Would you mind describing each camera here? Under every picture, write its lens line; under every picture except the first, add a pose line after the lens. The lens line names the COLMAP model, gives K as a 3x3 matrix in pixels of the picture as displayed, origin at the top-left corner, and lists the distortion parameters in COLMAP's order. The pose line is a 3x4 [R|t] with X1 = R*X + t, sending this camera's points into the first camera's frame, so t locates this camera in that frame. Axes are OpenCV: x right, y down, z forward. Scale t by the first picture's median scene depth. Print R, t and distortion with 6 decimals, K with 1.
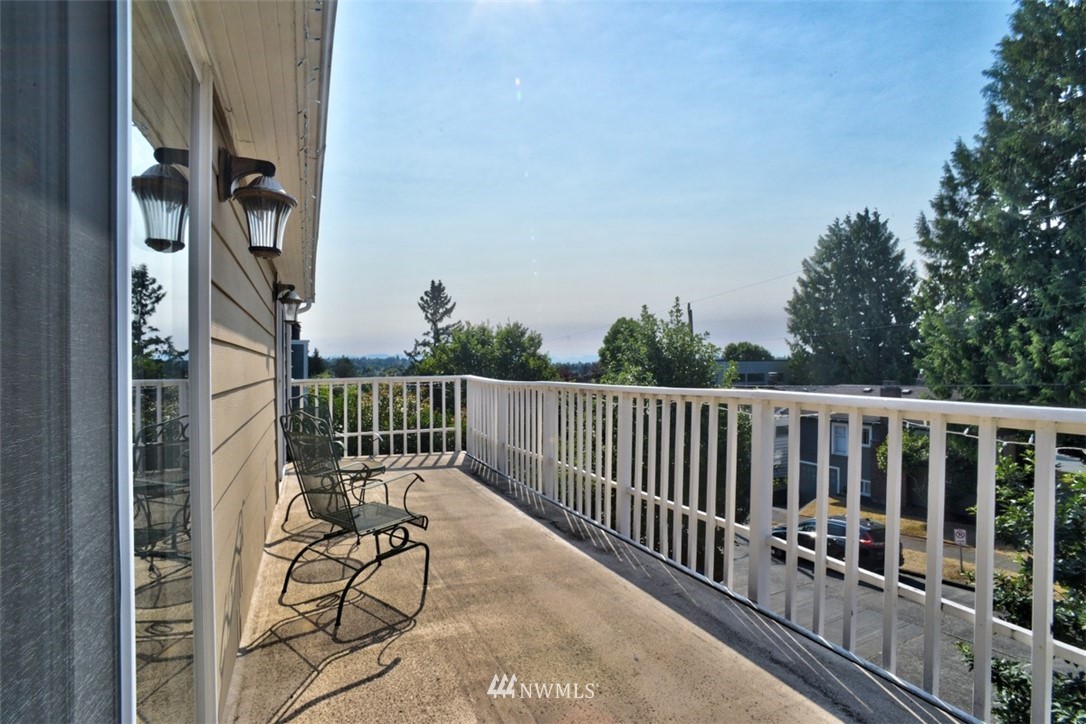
lens RADIAL K [[522.8, 0, 544.4], [0, 522.8, 370.5], [0, 0, 1]] dist [-0.038389, 0.013203]
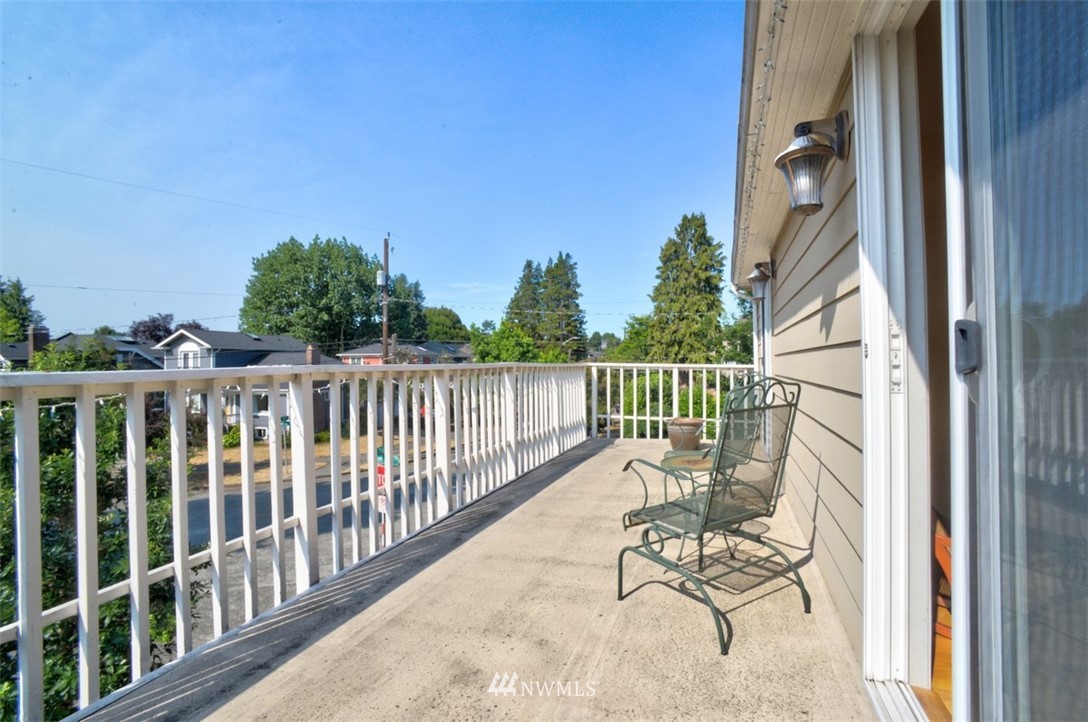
lens RADIAL K [[527.4, 0, 544.3], [0, 527.4, 363.9], [0, 0, 1]] dist [-0.017410, -0.000358]
pose [[-0.719275, 0.009122, 0.694666, -0.724698], [0.014064, 0.999900, 0.001433, 0.030140], [-0.694583, 0.010801, -0.719331, 1.671812]]
